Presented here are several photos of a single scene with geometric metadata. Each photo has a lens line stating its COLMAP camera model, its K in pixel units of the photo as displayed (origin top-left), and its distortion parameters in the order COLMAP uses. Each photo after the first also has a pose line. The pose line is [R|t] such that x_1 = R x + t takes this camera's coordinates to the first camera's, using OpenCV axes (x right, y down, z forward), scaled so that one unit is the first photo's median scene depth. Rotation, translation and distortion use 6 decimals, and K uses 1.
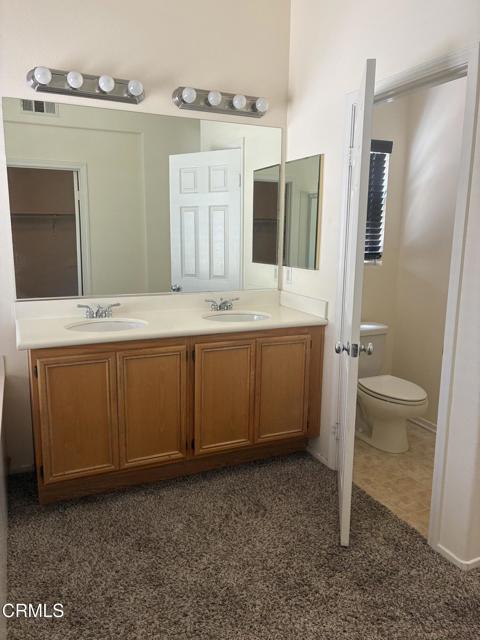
lens RADIAL K [[486.8, 0, 242.0], [0, 486.8, 316.8], [0, 0, 1]] dist [0.011713, -0.009897]
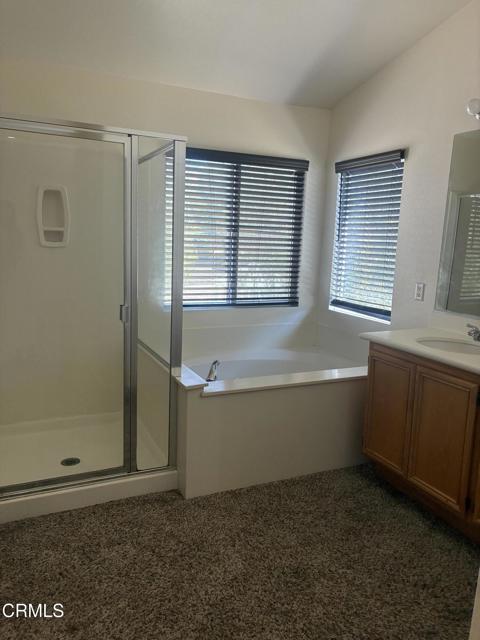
lens RADIAL K [[486.8, 0, 241.3], [0, 486.8, 322.8], [0, 0, 1]] dist [0.011713, -0.009897]
pose [[0.006258, 0.154601, -0.987957, 0.712287], [-0.214586, 0.965168, 0.149675, -0.085623], [0.976685, 0.211065, 0.039215, 0.547087]]
